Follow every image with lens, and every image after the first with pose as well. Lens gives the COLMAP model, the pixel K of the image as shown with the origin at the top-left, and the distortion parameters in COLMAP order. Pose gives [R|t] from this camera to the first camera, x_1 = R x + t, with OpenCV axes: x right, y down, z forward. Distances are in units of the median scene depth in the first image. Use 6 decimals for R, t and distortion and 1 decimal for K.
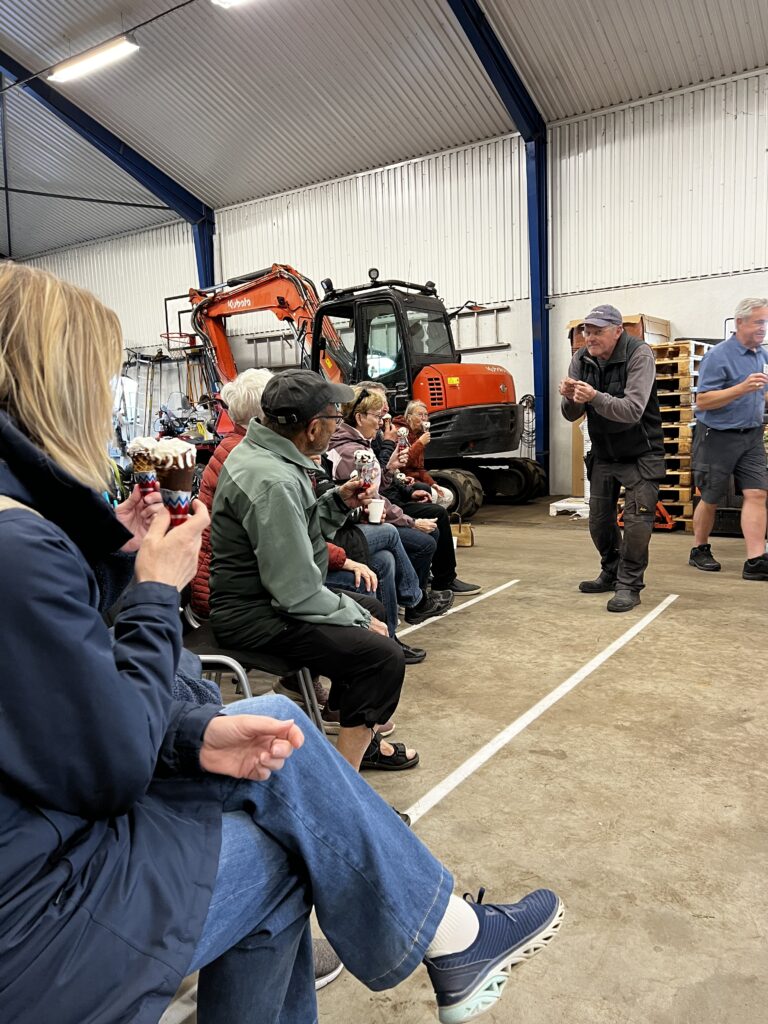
lens RADIAL K [[770.8, 0, 388.7], [0, 770.8, 512.7], [0, 0, 1]] dist [0.057972, -0.064375]
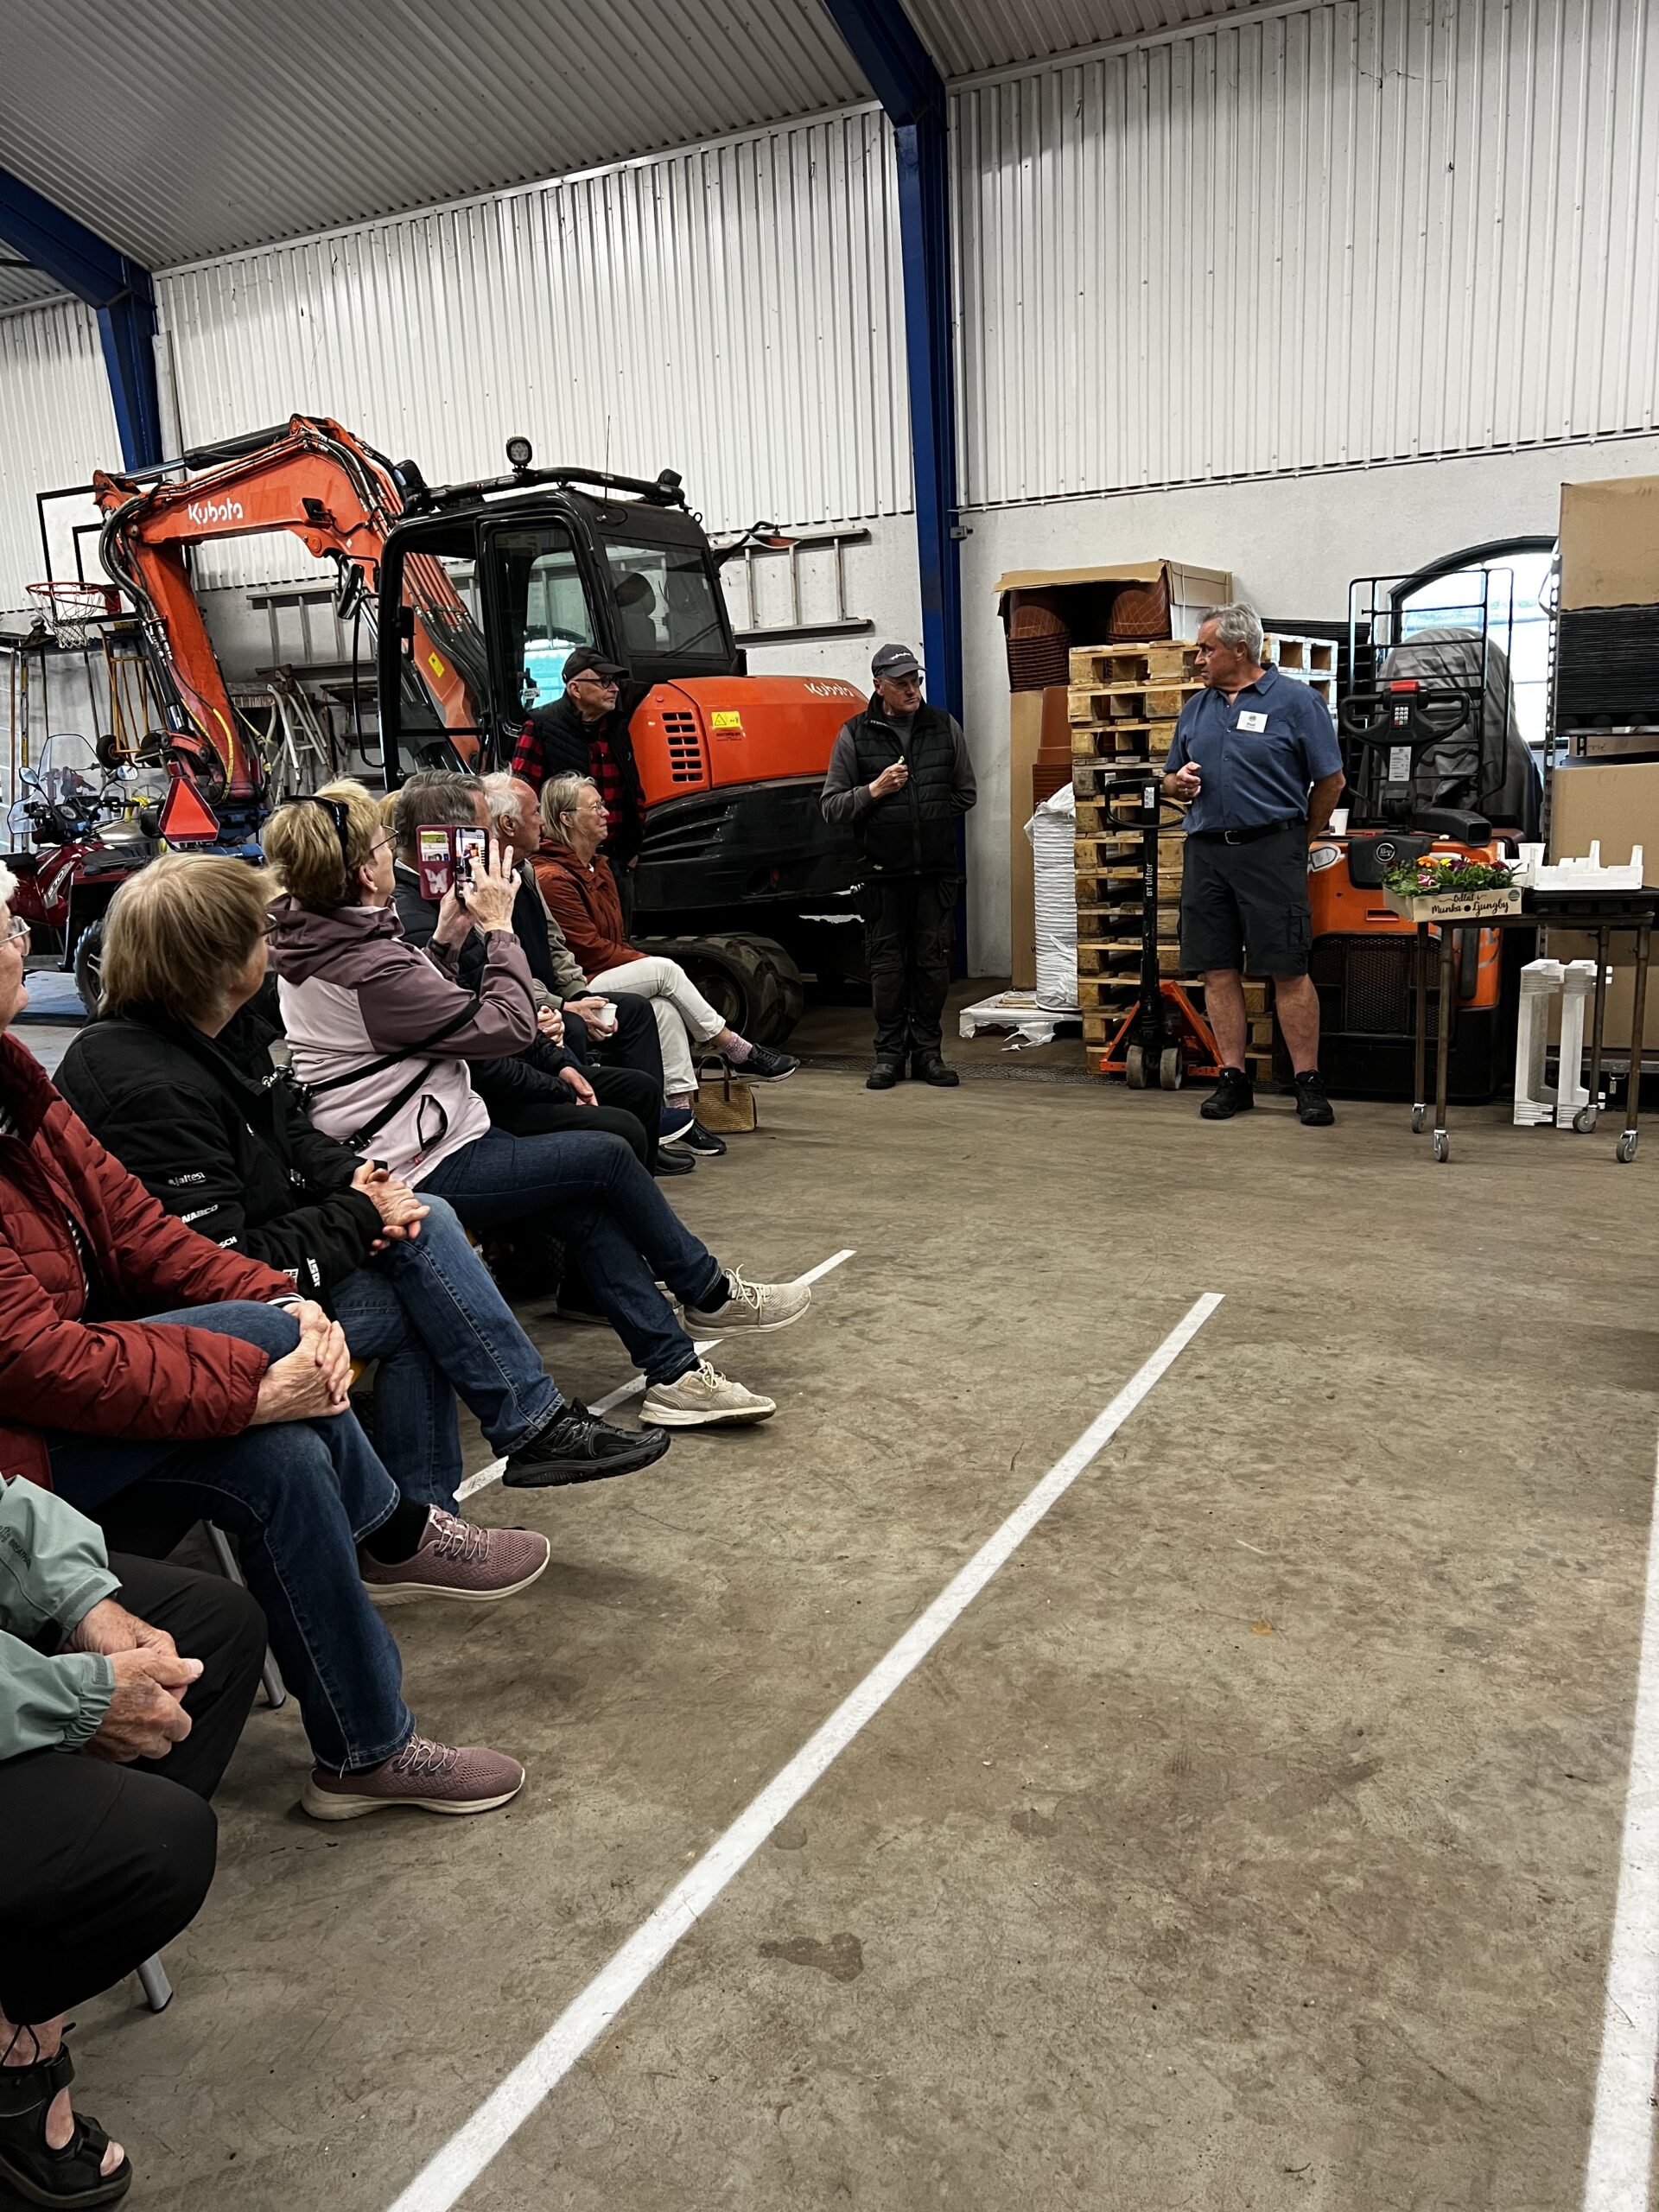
lens RADIAL K [[1665.0, 0, 845.8], [0, 1665.0, 1100.5], [0, 0, 1]] dist [0.057972, -0.064375]
pose [[0.993795, -0.027007, 0.107895, 0.044013], [0.018066, 0.996386, 0.083000, -0.039004], [-0.109747, -0.080536, 0.990691, 0.083350]]
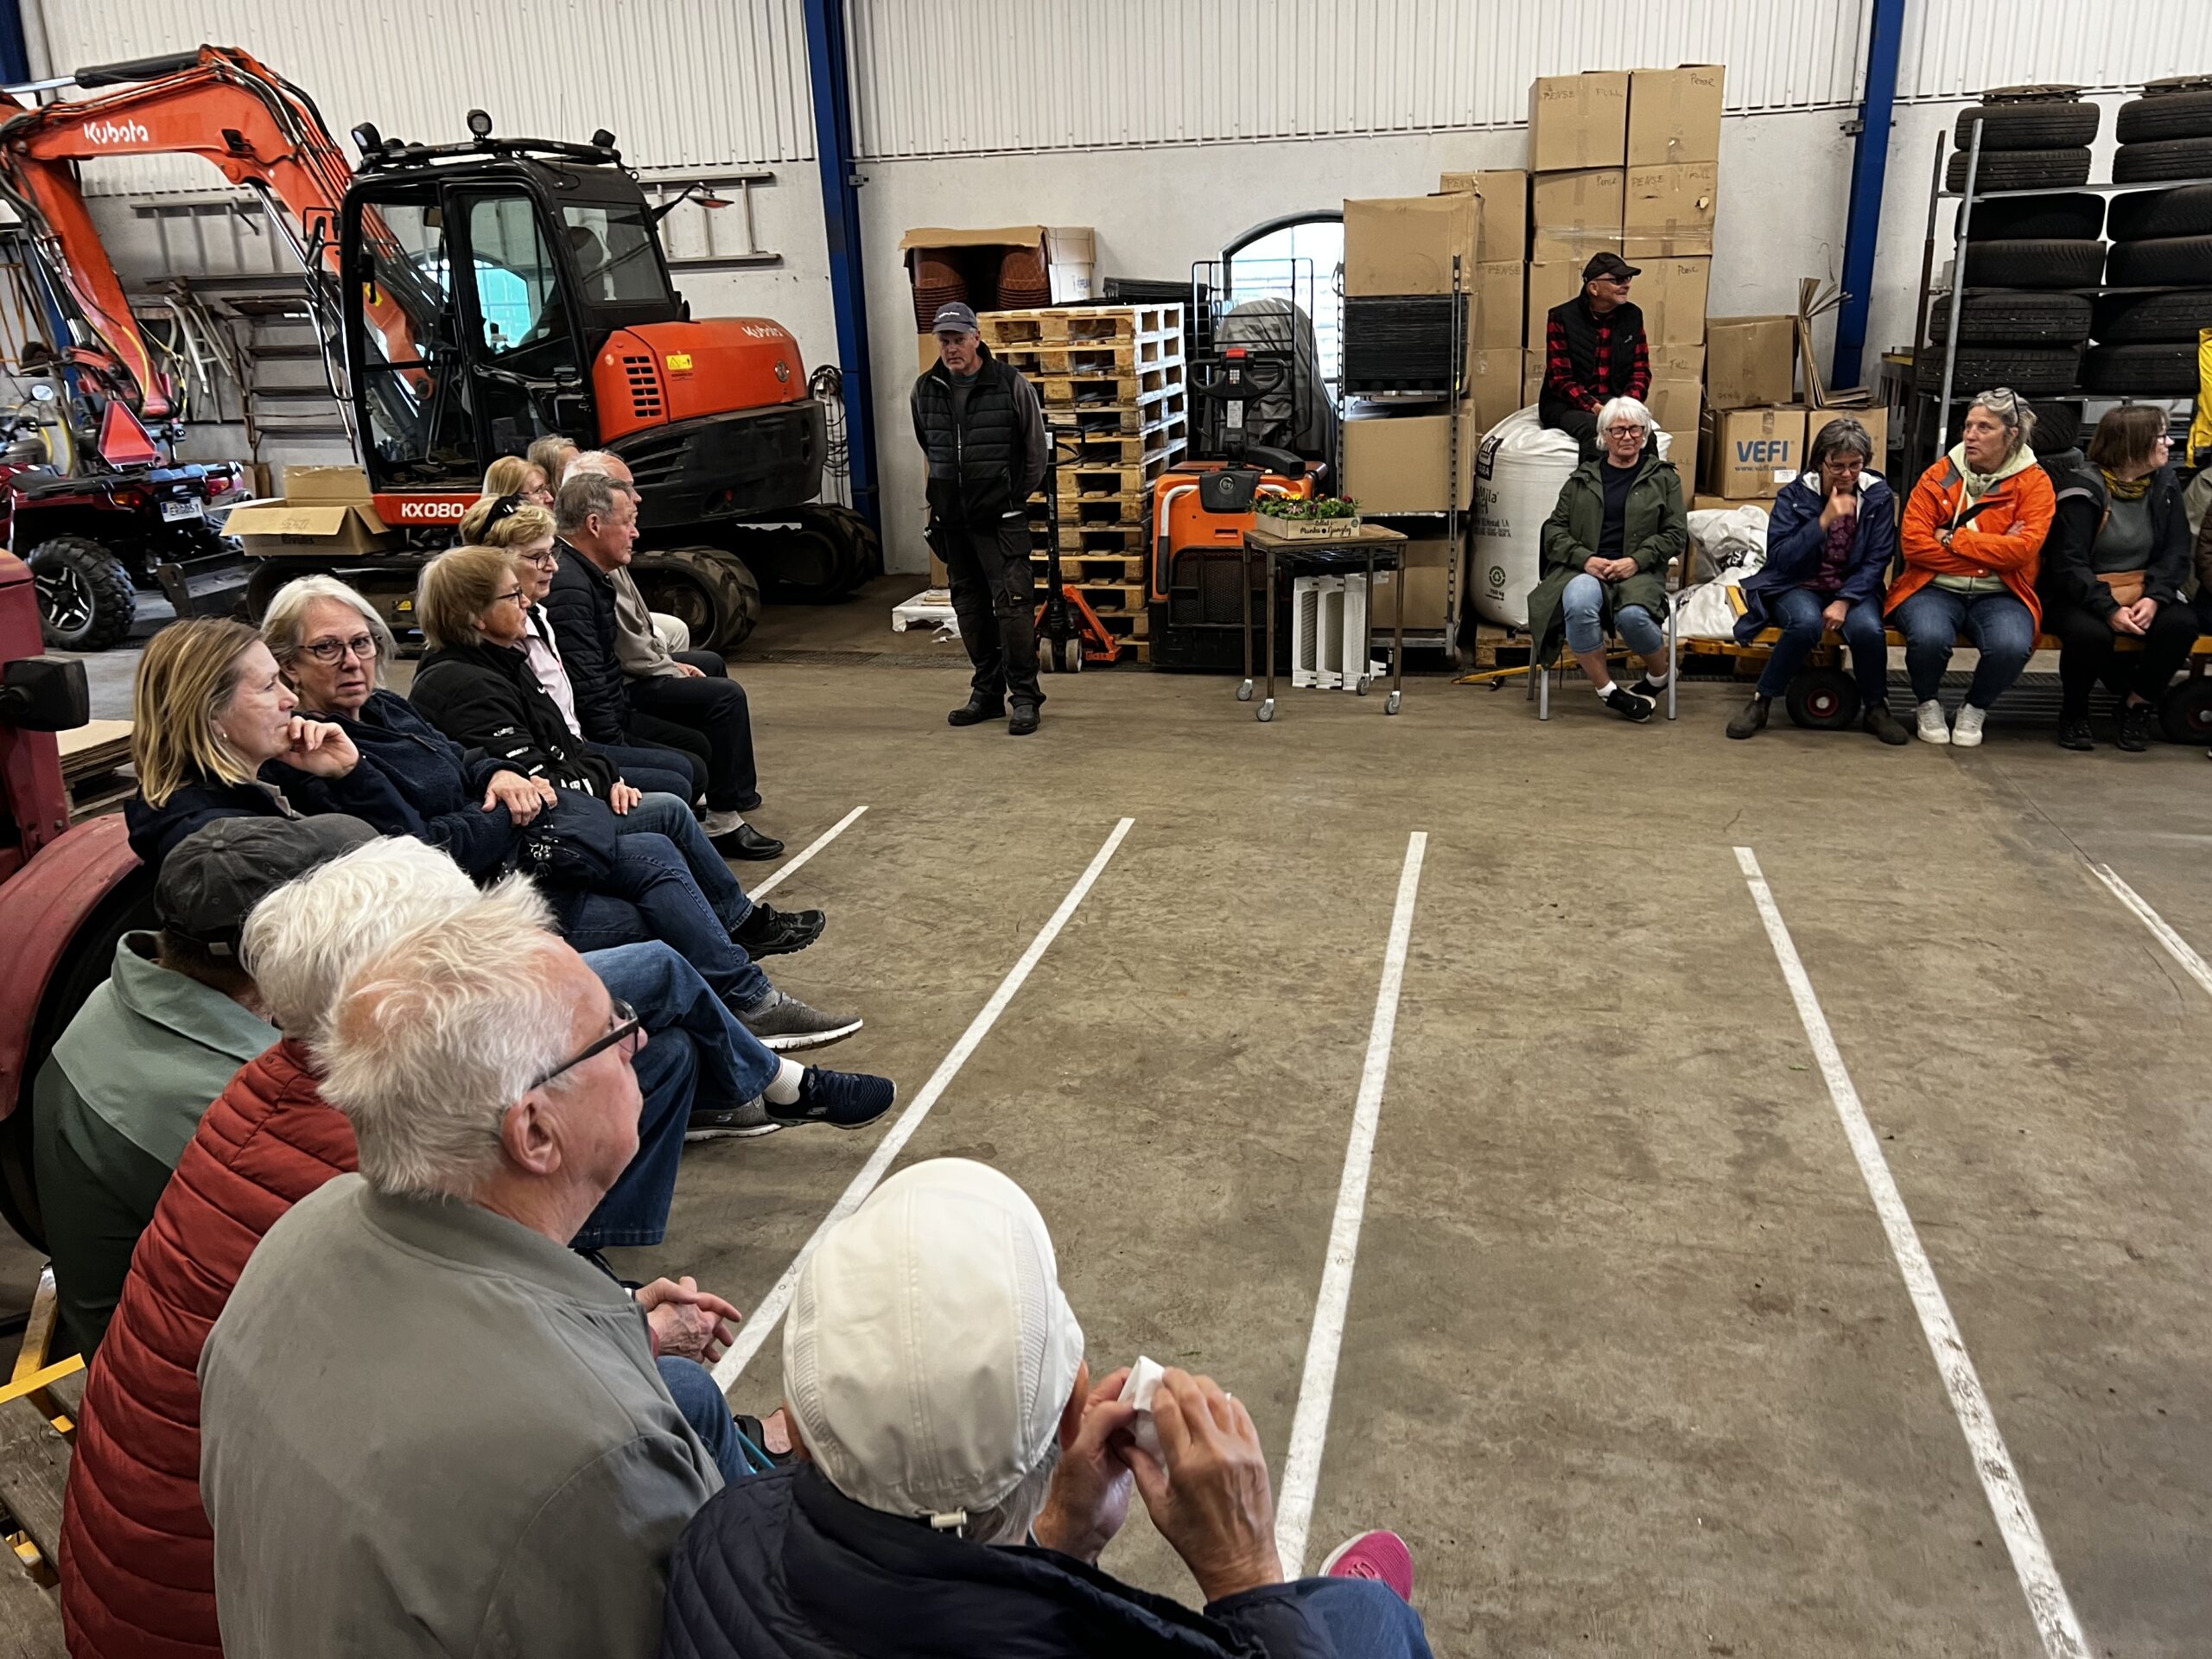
lens RADIAL K [[1665.0, 0, 1089.2], [0, 1665.0, 819.1], [0, 0, 1]] dist [0.057972, -0.064375]
pose [[0.941378, -0.096318, 0.323311, -0.039509], [0.039302, 0.983162, 0.178460, -0.065934], [-0.335056, -0.155291, 0.929313, -0.095933]]
